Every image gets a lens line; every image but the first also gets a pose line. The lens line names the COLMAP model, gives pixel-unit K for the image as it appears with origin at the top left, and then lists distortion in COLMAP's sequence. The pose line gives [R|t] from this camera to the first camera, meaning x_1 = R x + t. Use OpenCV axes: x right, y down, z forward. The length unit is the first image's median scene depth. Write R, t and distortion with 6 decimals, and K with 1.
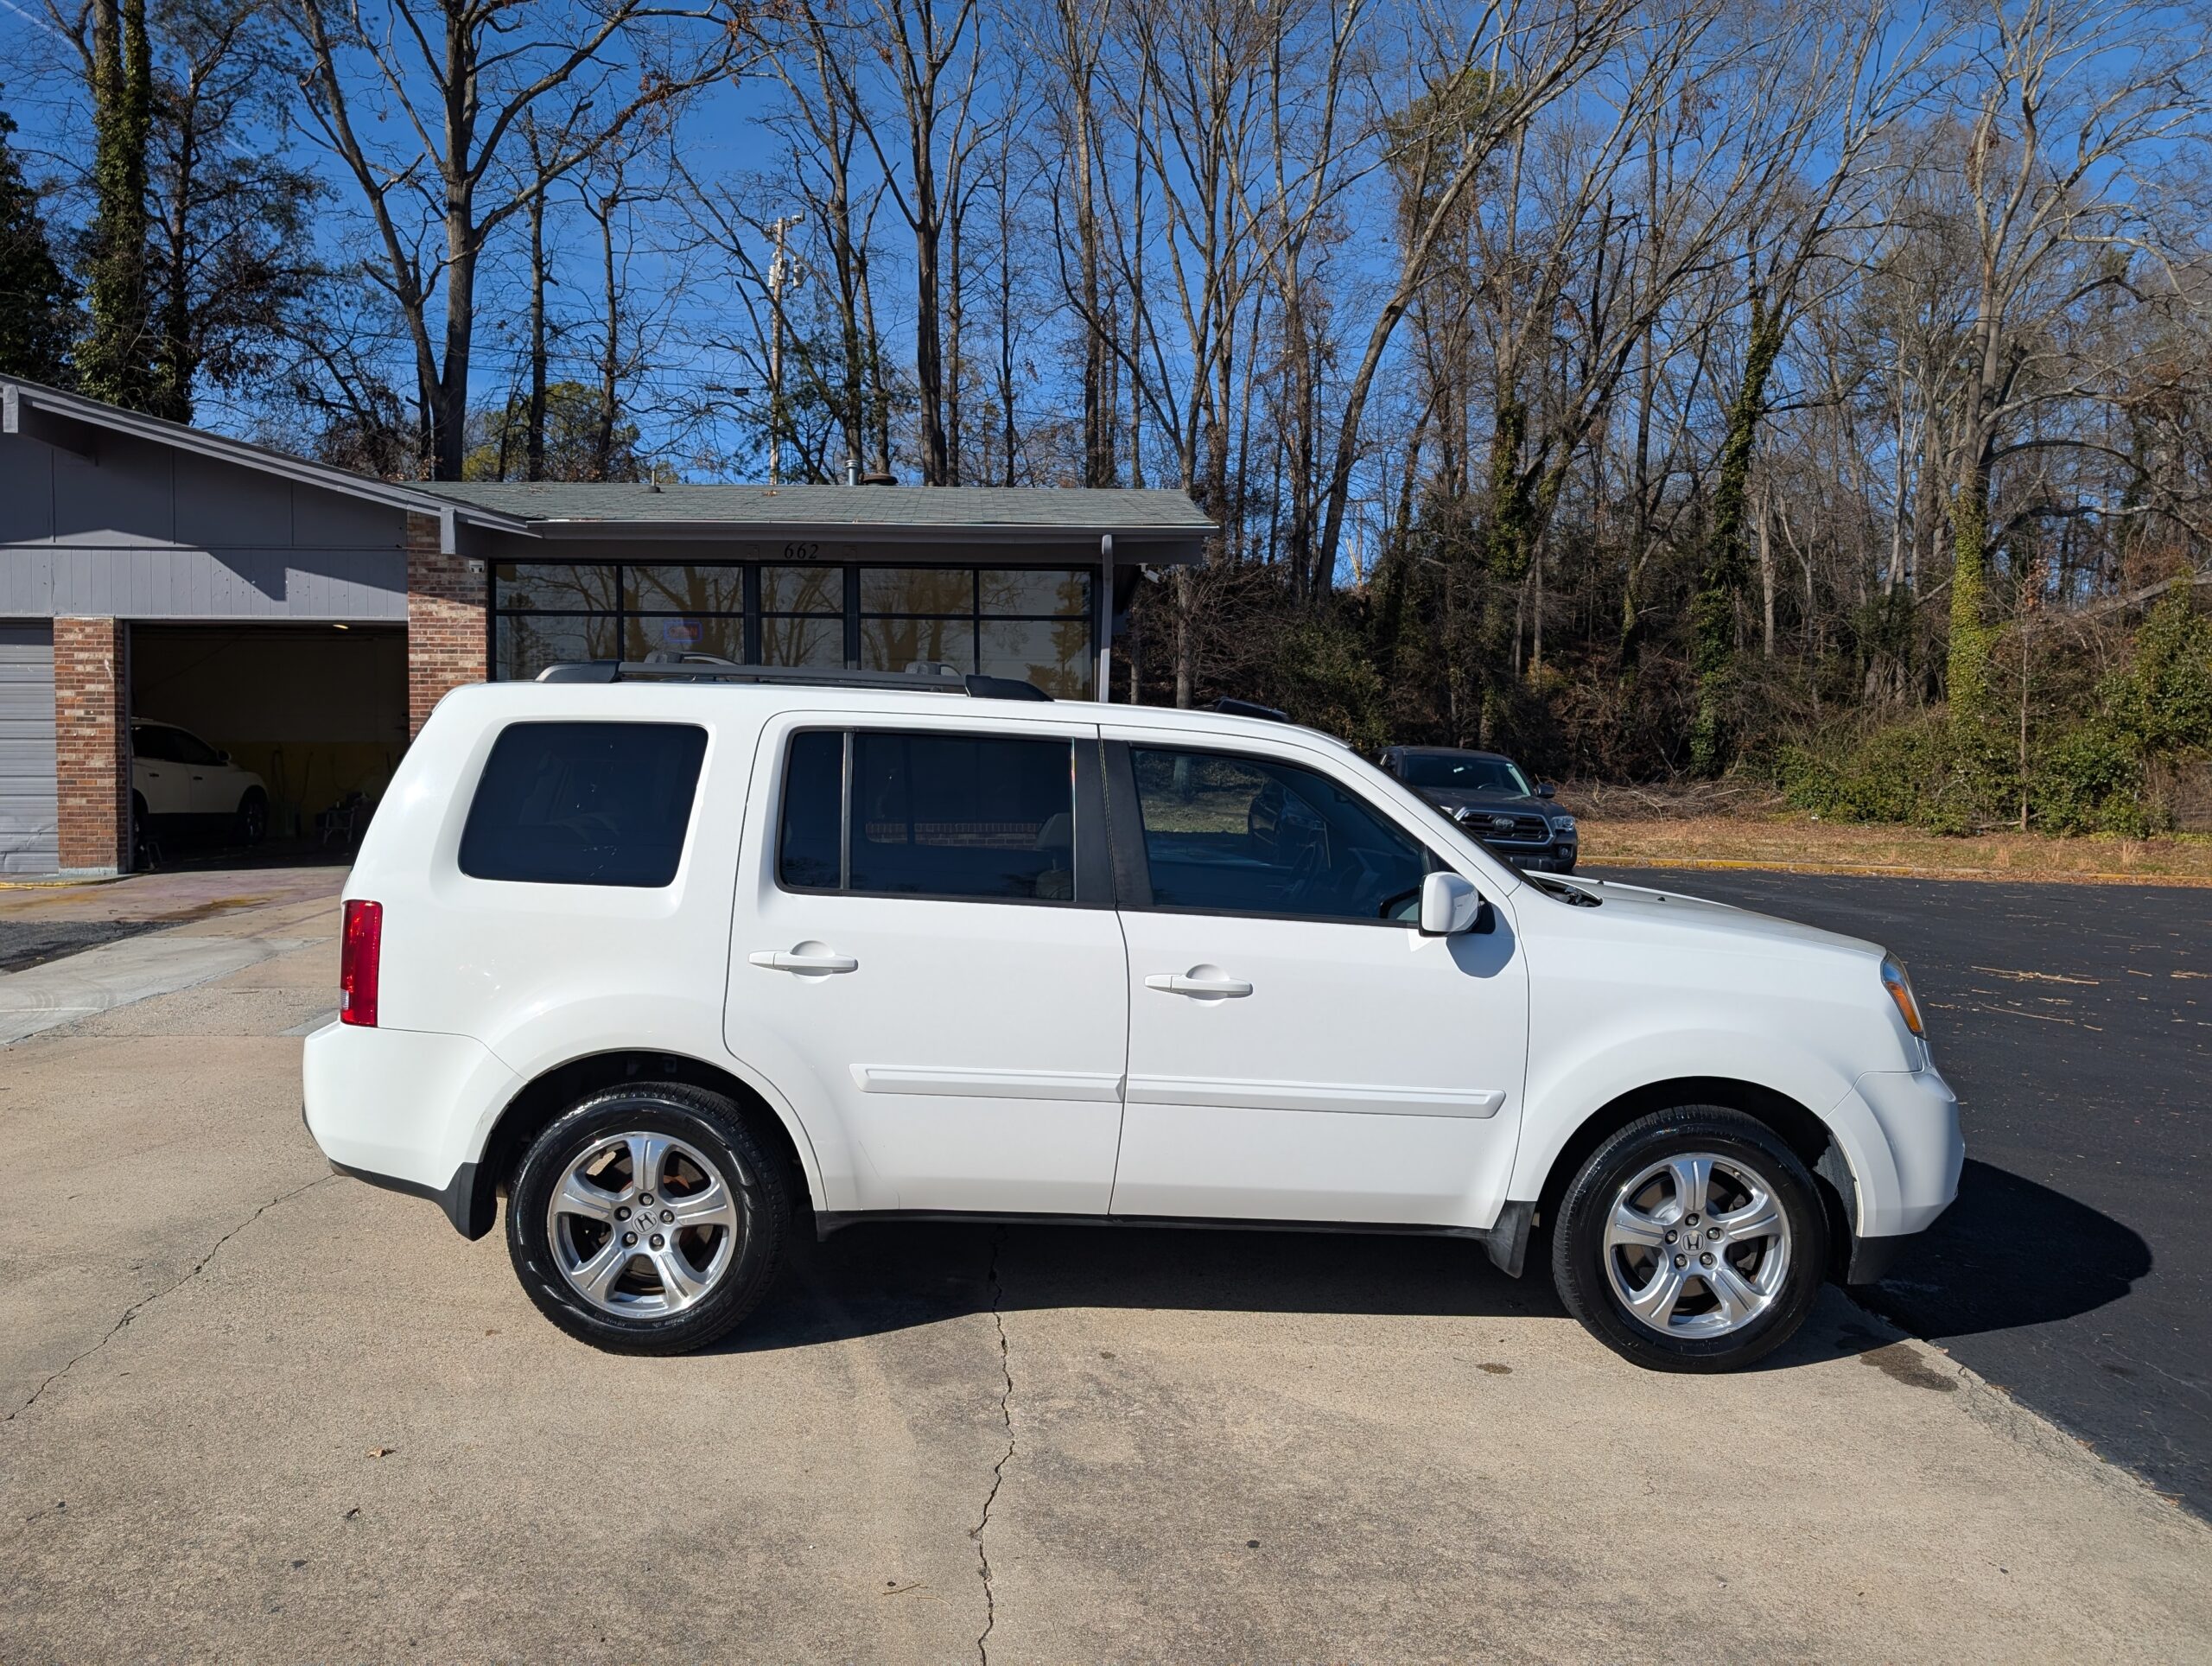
lens RADIAL K [[1598.1, 0, 1074.2], [0, 1598.1, 821.7], [0, 0, 1]] dist [0.014374, -0.015493]
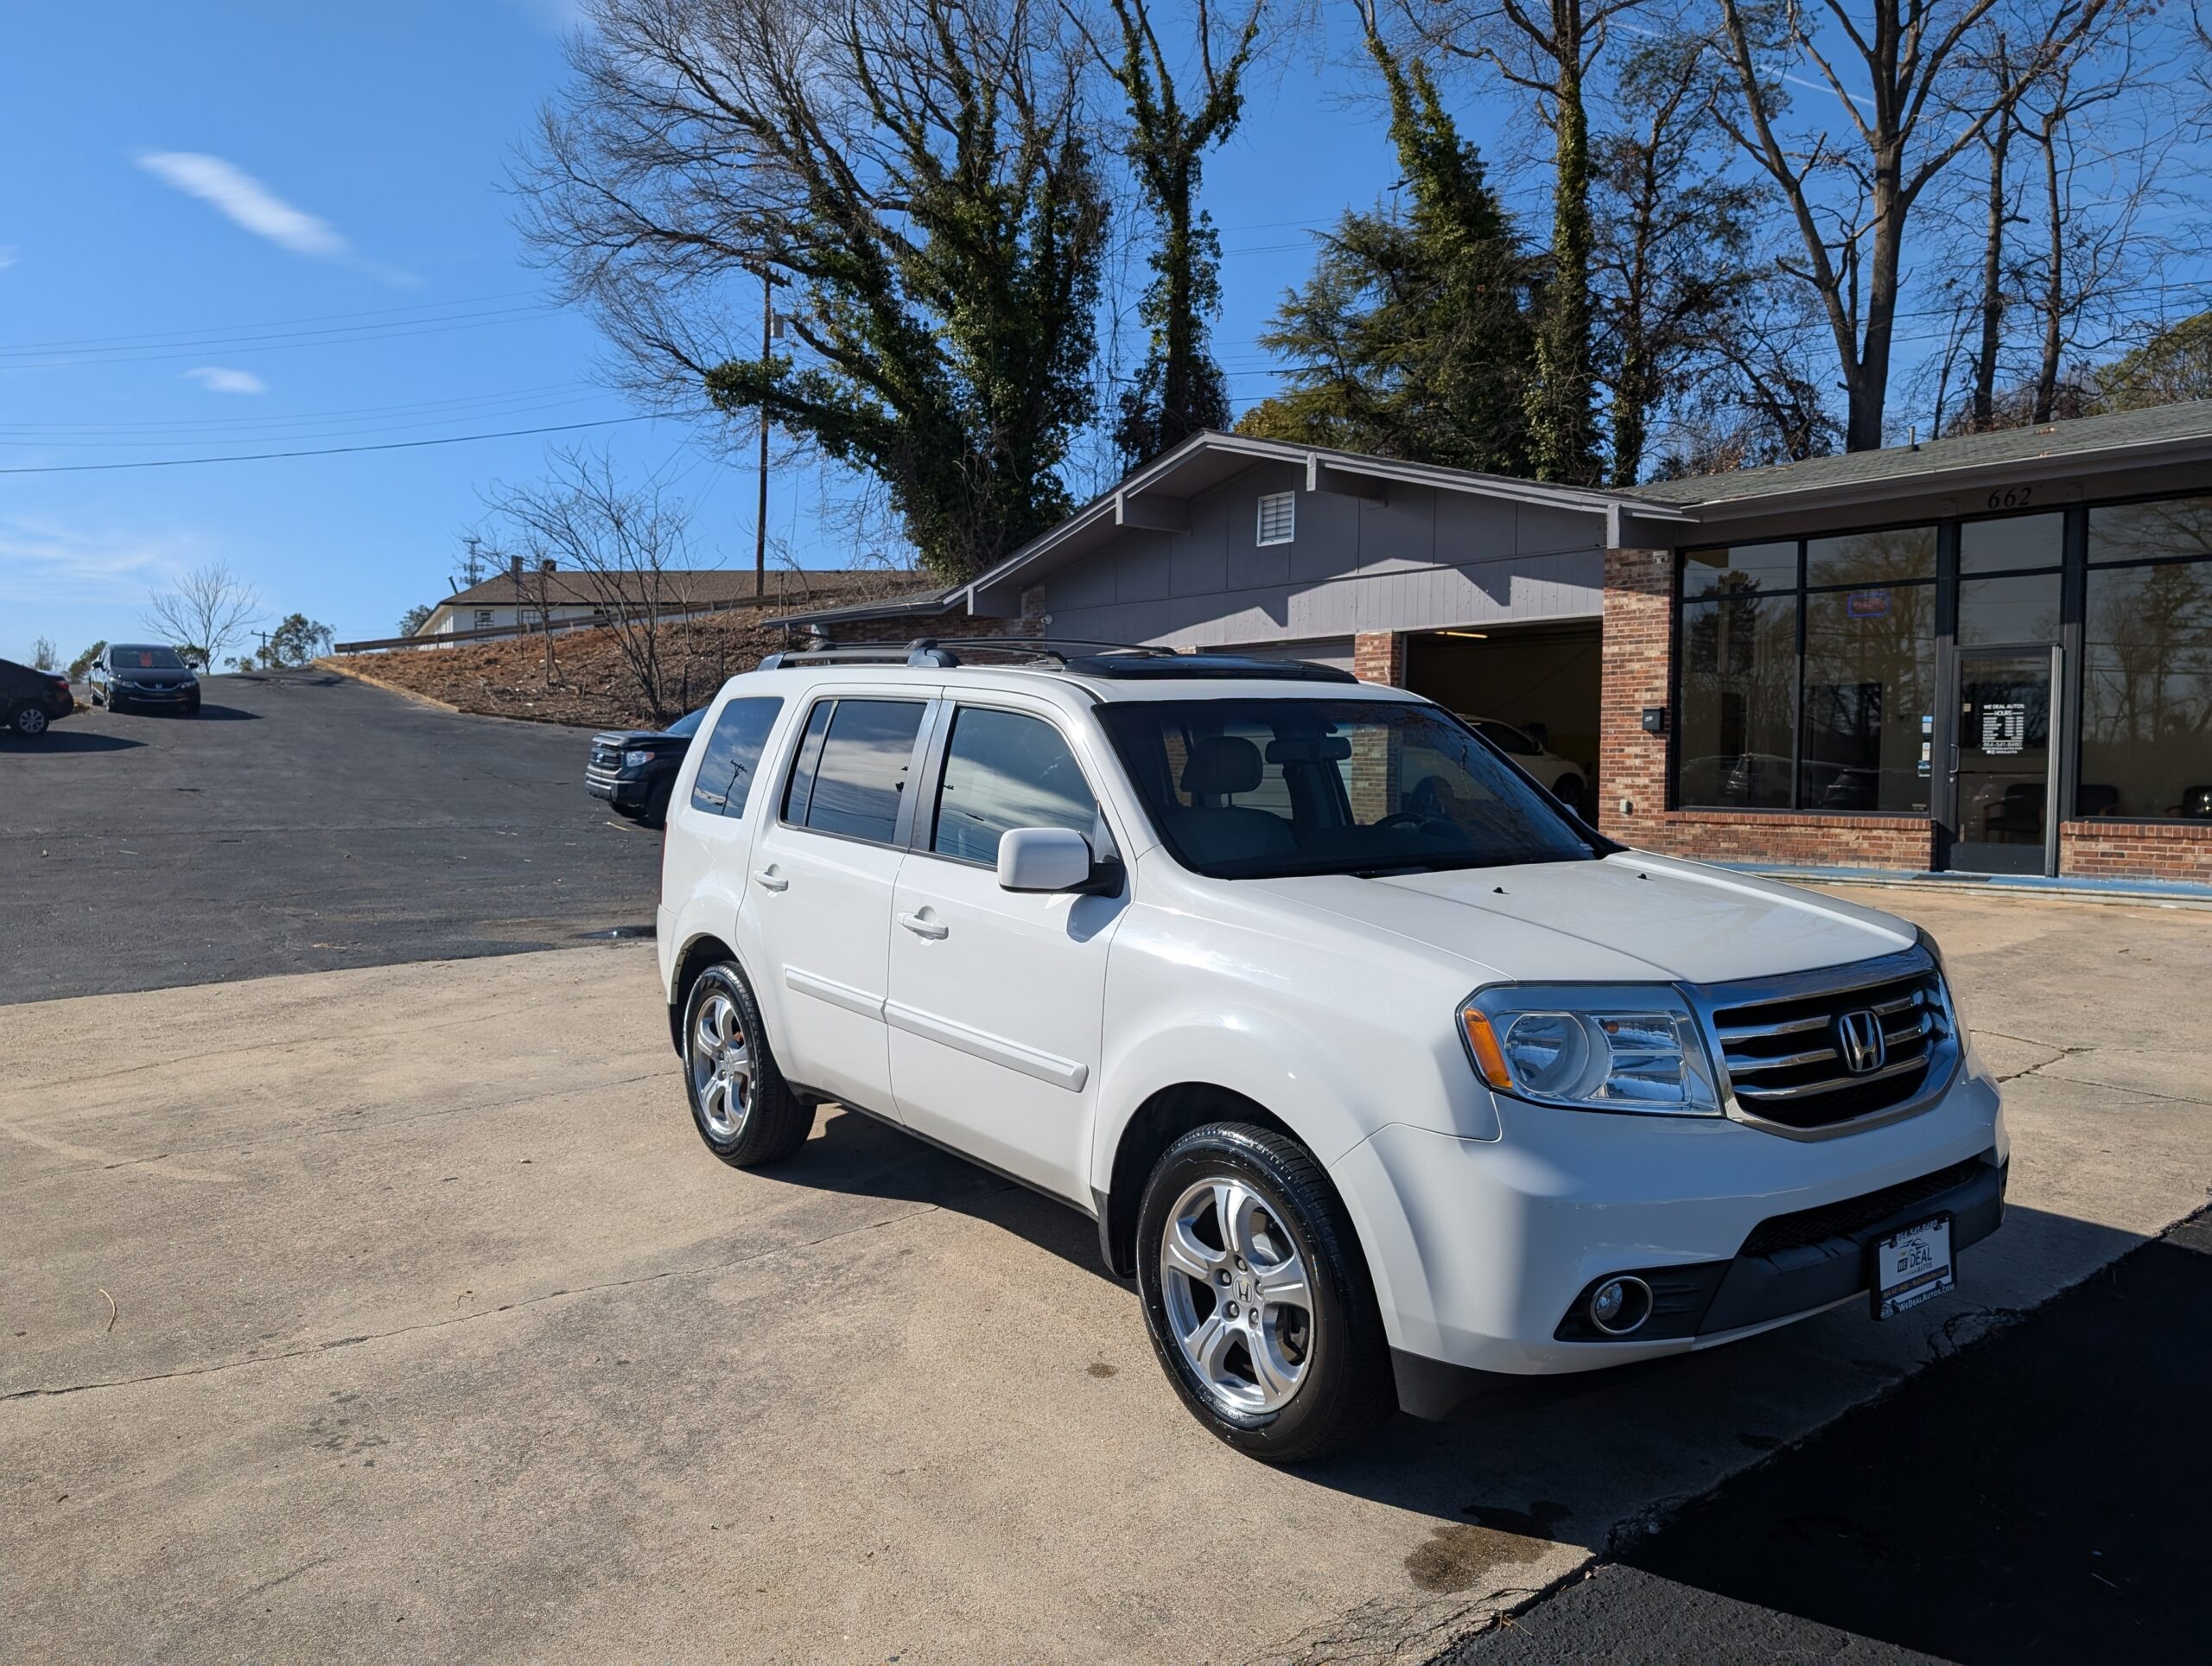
lens RADIAL K [[1598.1, 0, 1064.2], [0, 1598.1, 811.5], [0, 0, 1]] dist [0.014374, -0.015493]
pose [[0.572417, 0.026668, -0.819529, 0.853410], [-0.031049, 0.999459, 0.010836, 0.009762], [0.819375, 0.019243, 0.572935, 0.384751]]
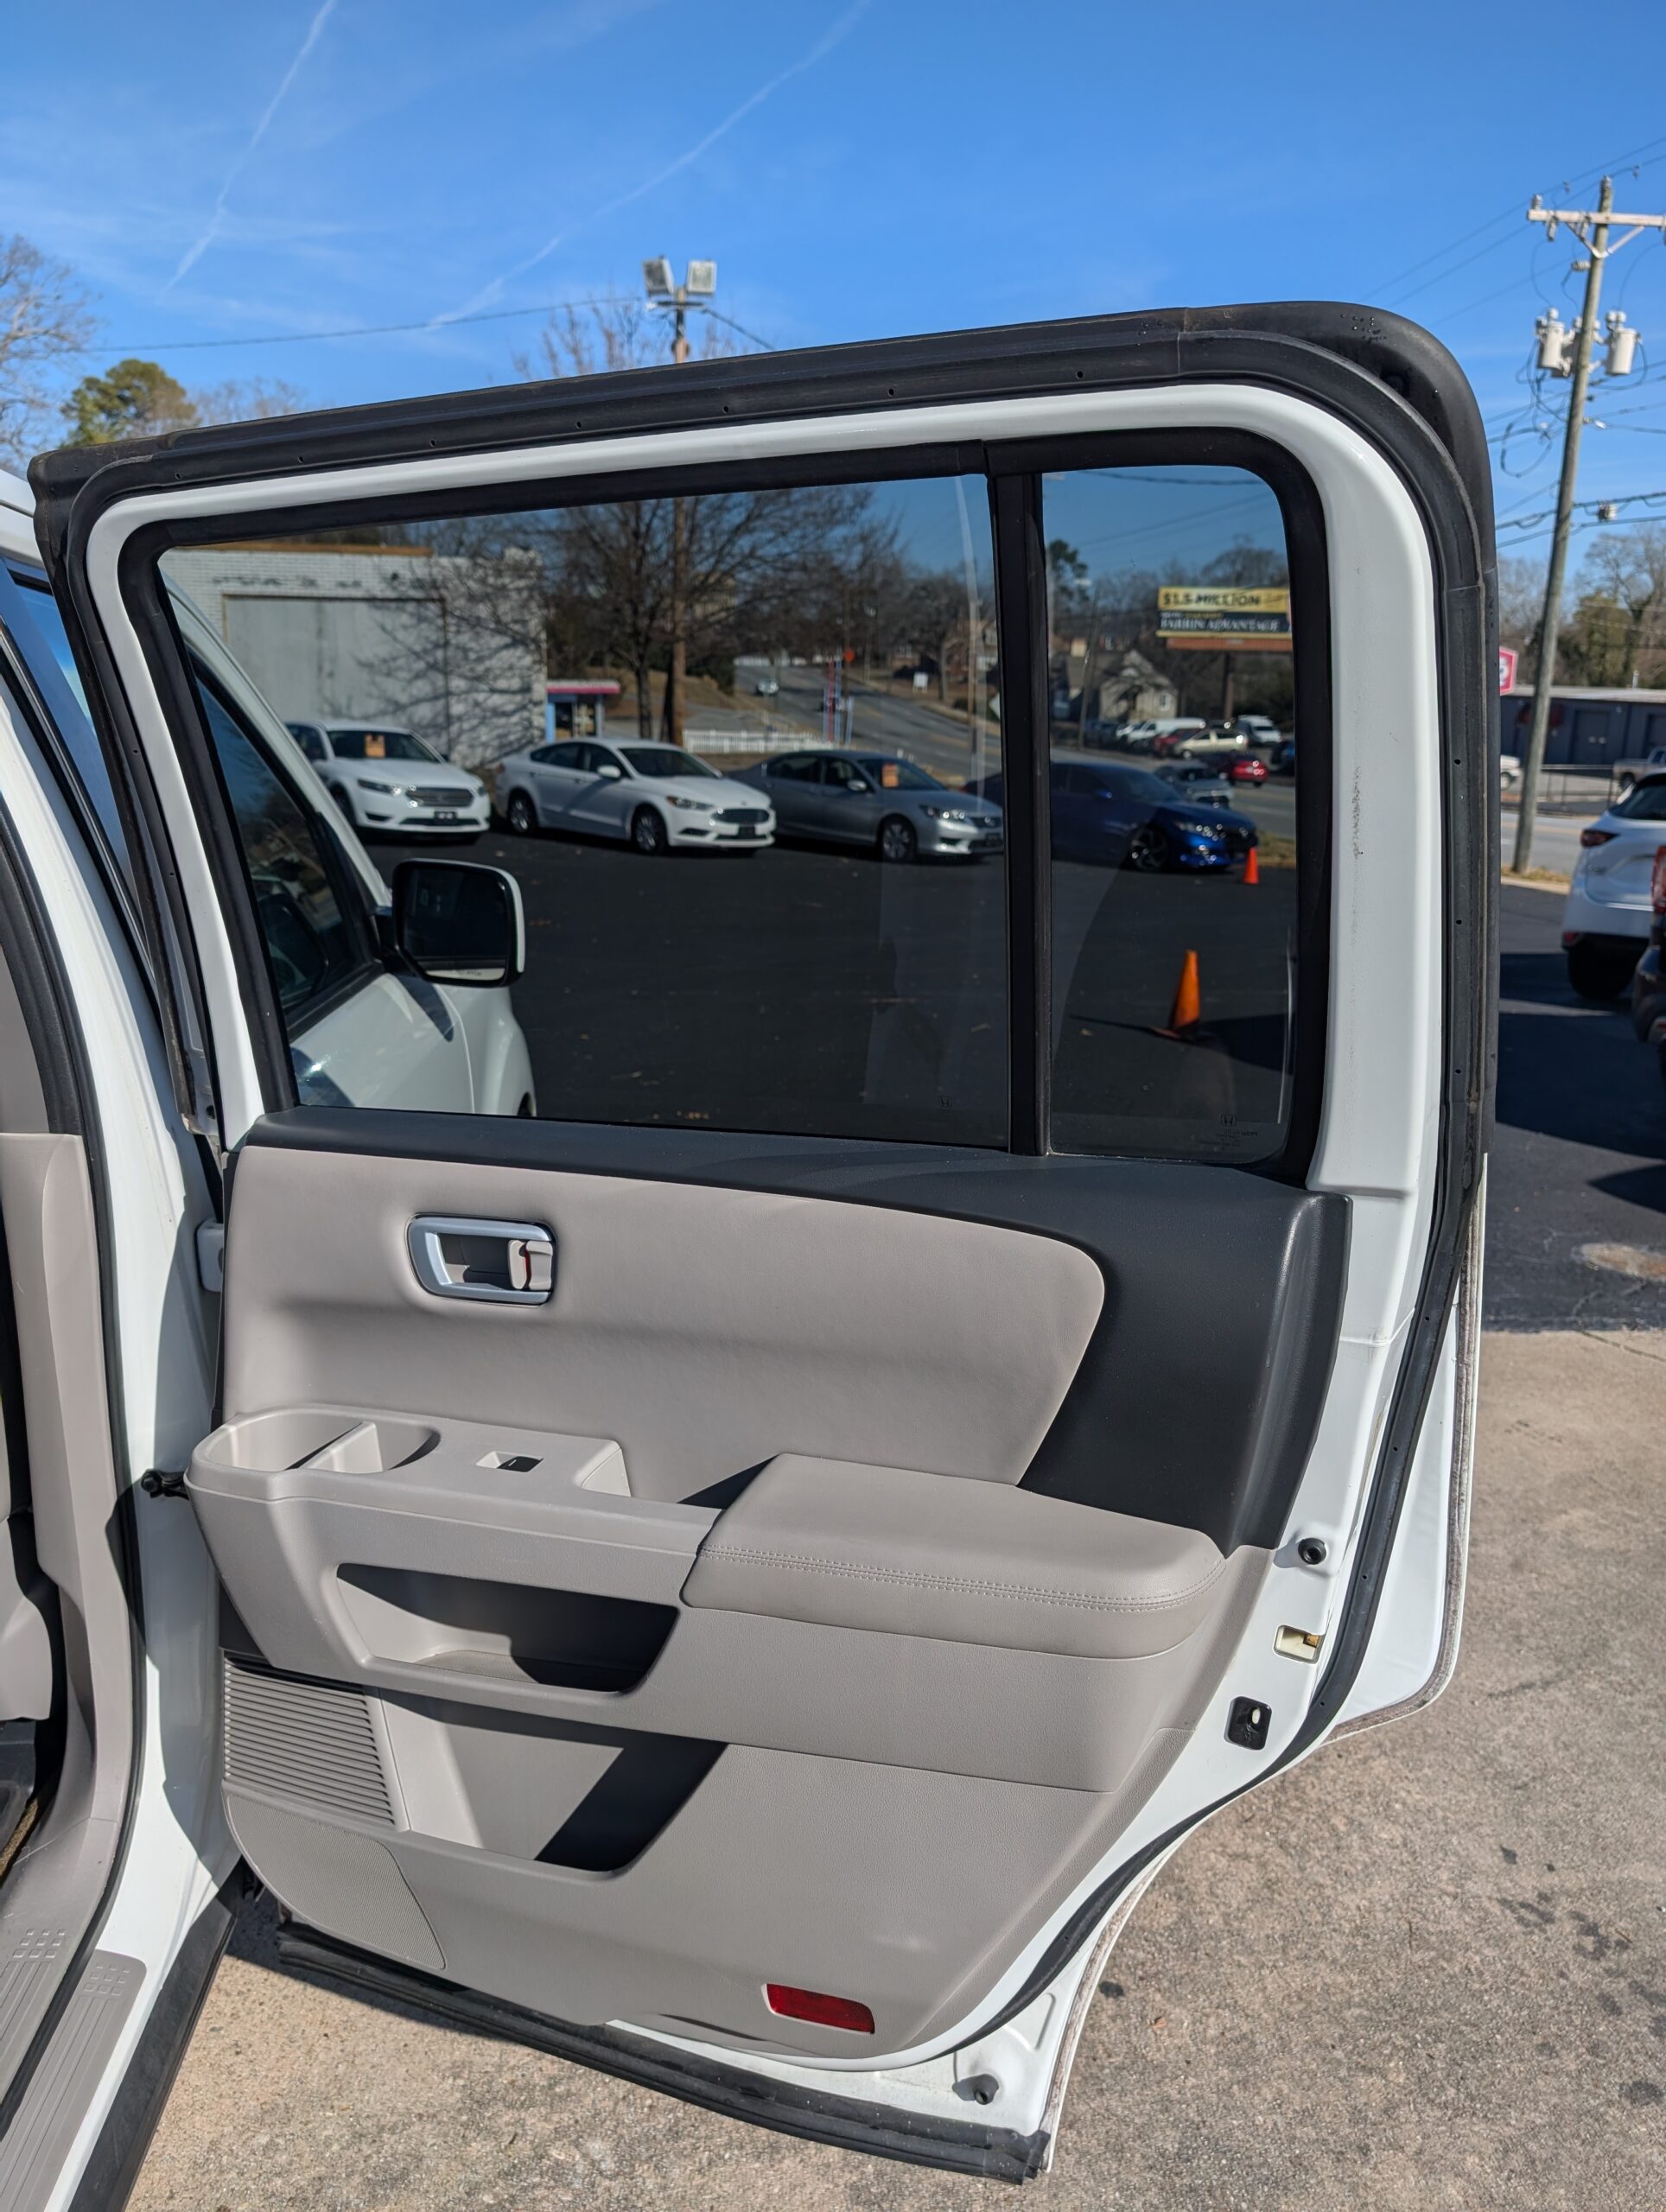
lens RADIAL K [[1598.1, 0, 843.0], [0, 1598.1, 1092.9], [0, 0, 1]] dist [0.014374, -0.015493]
pose [[-0.079586, -0.264071, 0.961214, -0.240170], [0.005549, 0.964140, 0.265335, -0.027685], [-0.996813, 0.026451, -0.075266, 0.758447]]
